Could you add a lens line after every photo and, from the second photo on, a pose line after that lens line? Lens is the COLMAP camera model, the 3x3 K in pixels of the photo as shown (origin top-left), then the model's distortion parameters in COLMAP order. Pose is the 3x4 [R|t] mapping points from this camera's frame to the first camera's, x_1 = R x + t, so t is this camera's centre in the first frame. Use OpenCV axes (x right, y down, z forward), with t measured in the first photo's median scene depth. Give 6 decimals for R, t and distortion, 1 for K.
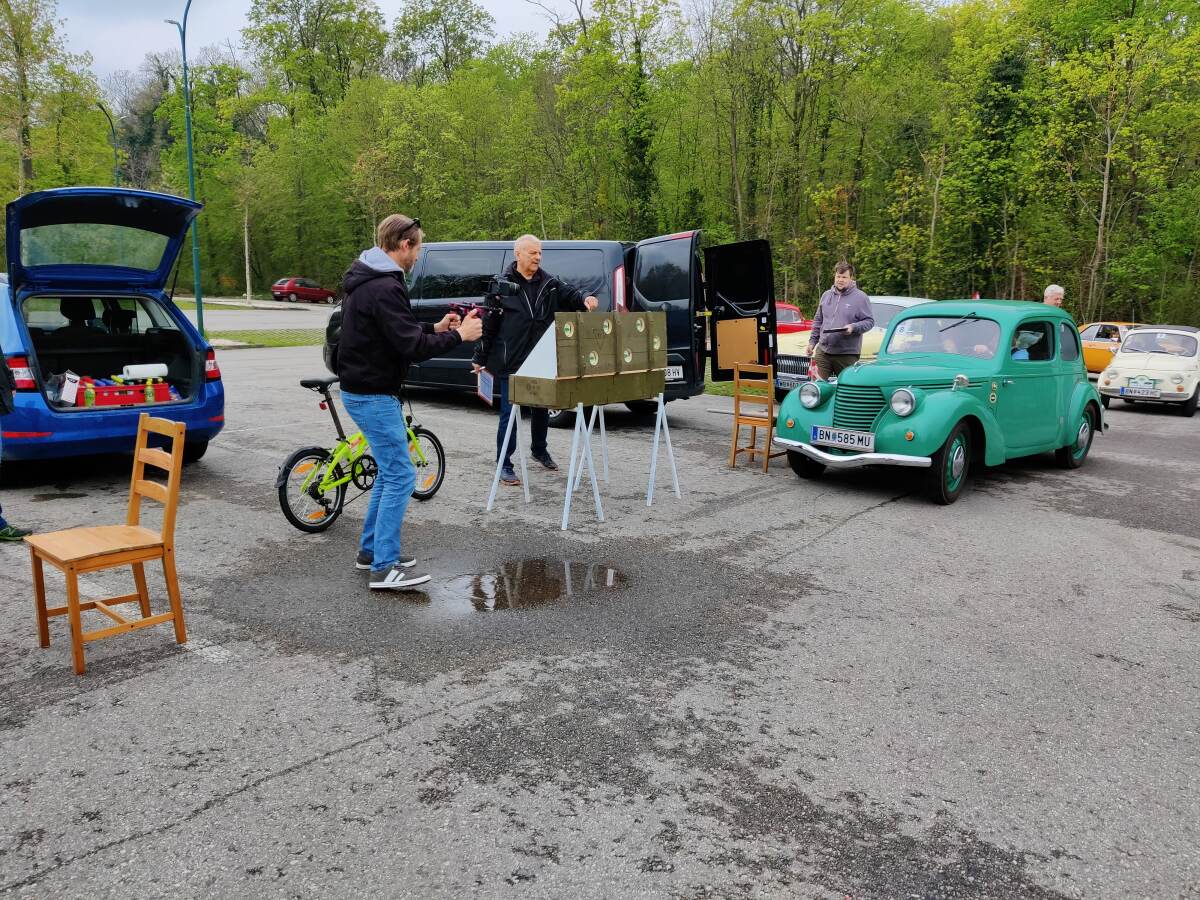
lens RADIAL K [[870.3, 0, 618.8], [0, 870.3, 497.2], [0, 0, 1]] dist [-0.009426, 0.000857]
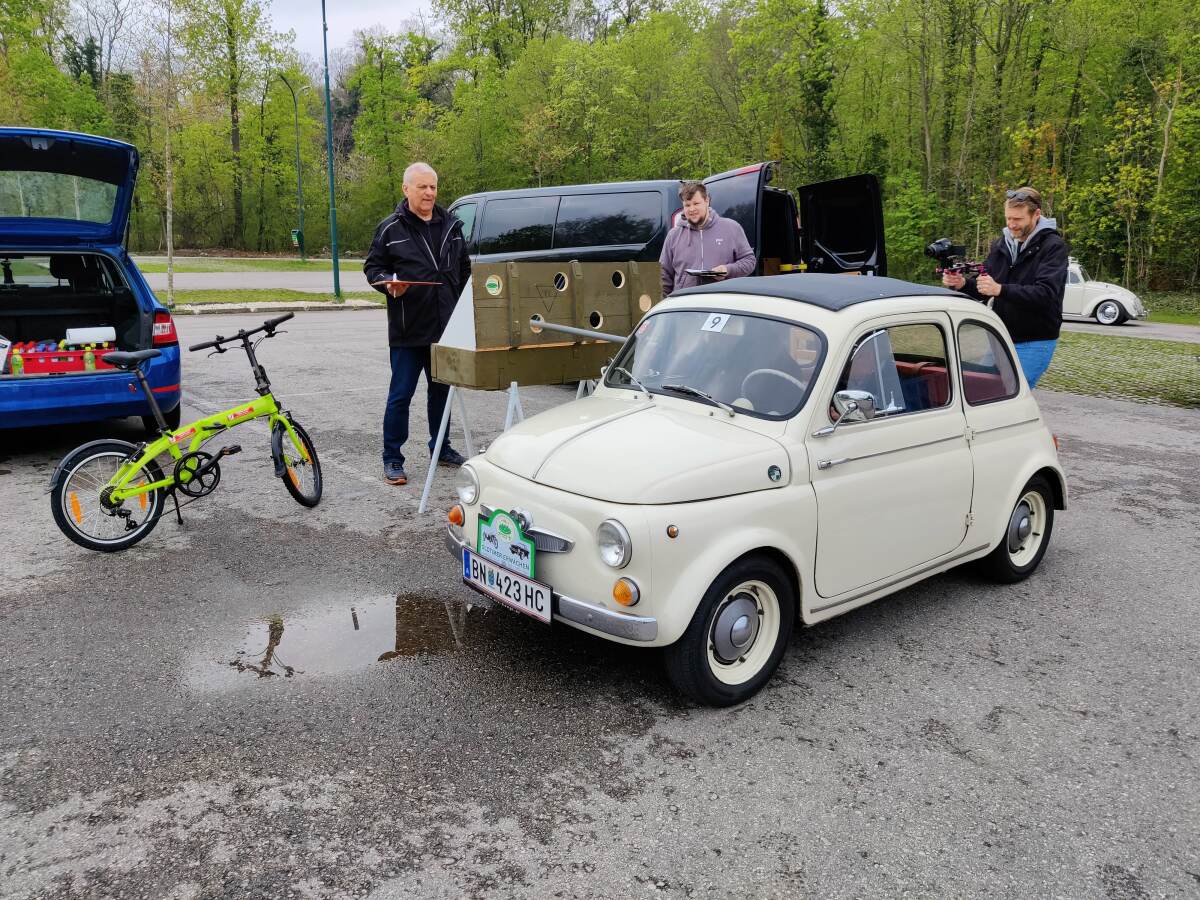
lens RADIAL K [[870.3, 0, 586.6], [0, 870.3, 484.4], [0, 0, 1]] dist [-0.009426, 0.000857]
pose [[0.972271, 0.047333, -0.229019, 0.182719], [-0.040095, 0.998542, 0.036155, -0.045472], [0.230396, -0.025970, 0.972750, 0.246014]]
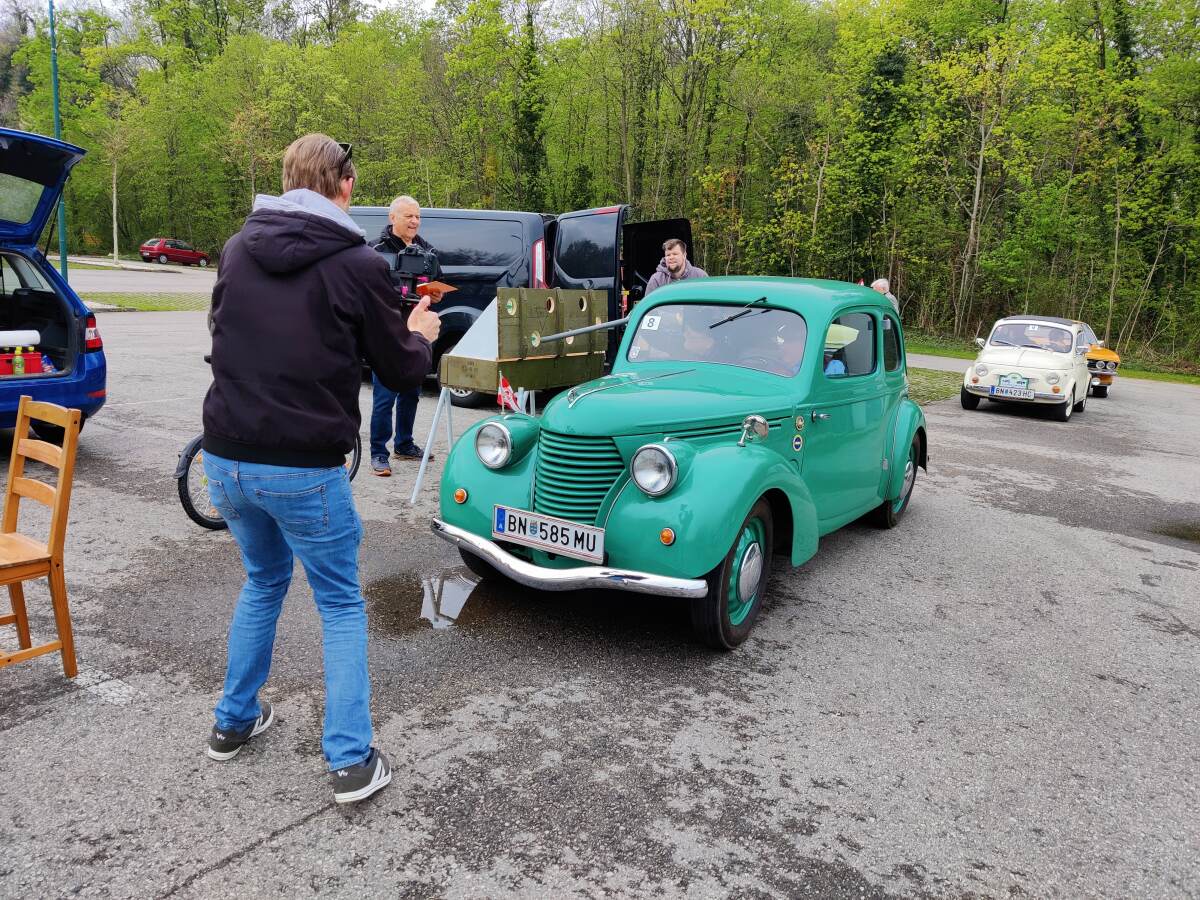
lens RADIAL K [[870.3, 0, 585.1], [0, 870.3, 469.9], [0, 0, 1]] dist [-0.009426, 0.000857]
pose [[0.994981, 0.014504, 0.099006, -0.061360], [-0.014209, 0.999892, -0.003677, -0.018720], [-0.099049, 0.002252, 0.995080, 0.080050]]
